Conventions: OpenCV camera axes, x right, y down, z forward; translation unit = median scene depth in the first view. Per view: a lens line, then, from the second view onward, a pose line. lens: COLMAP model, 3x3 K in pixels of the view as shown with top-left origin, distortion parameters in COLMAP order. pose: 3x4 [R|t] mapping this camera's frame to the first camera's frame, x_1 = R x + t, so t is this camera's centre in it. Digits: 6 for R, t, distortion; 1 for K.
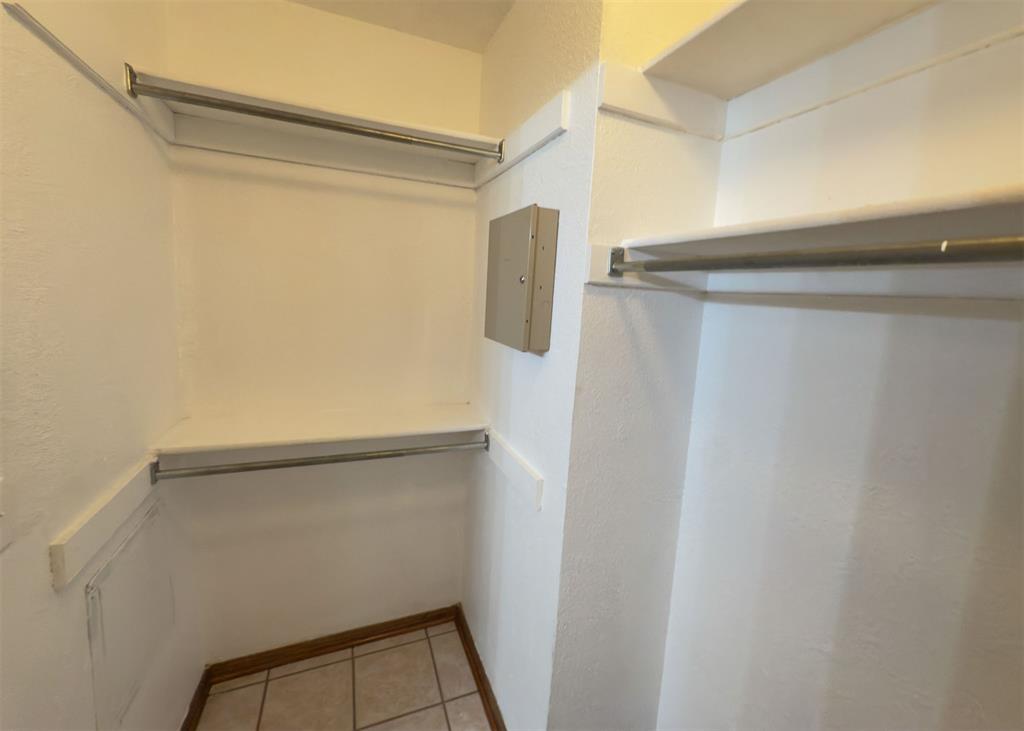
lens RADIAL K [[412.9, 0, 513.0], [0, 412.9, 347.8], [0, 0, 1]] dist [0.000275, 0.000013]
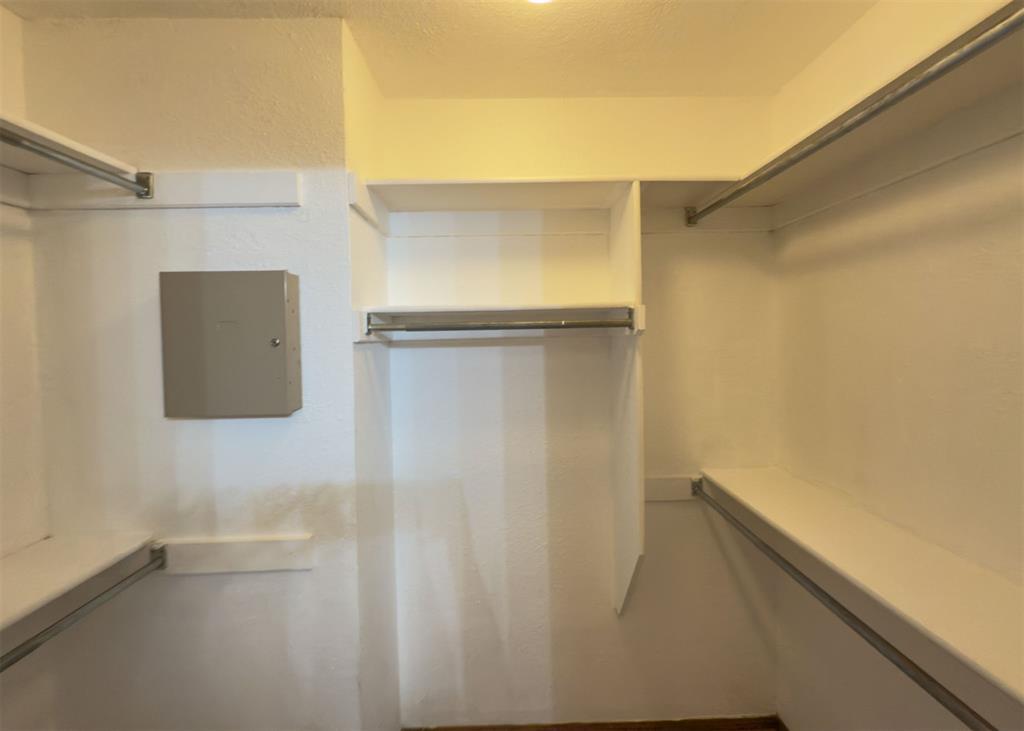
lens RADIAL K [[412.9, 0, 513.0], [0, 412.9, 347.8], [0, 0, 1]] dist [0.000275, 0.000013]
pose [[0.362771, -0.089071, 0.927612, -0.723511], [0.166676, 0.985572, 0.029453, -0.091695], [-0.916851, 0.143926, 0.372383, 0.121573]]
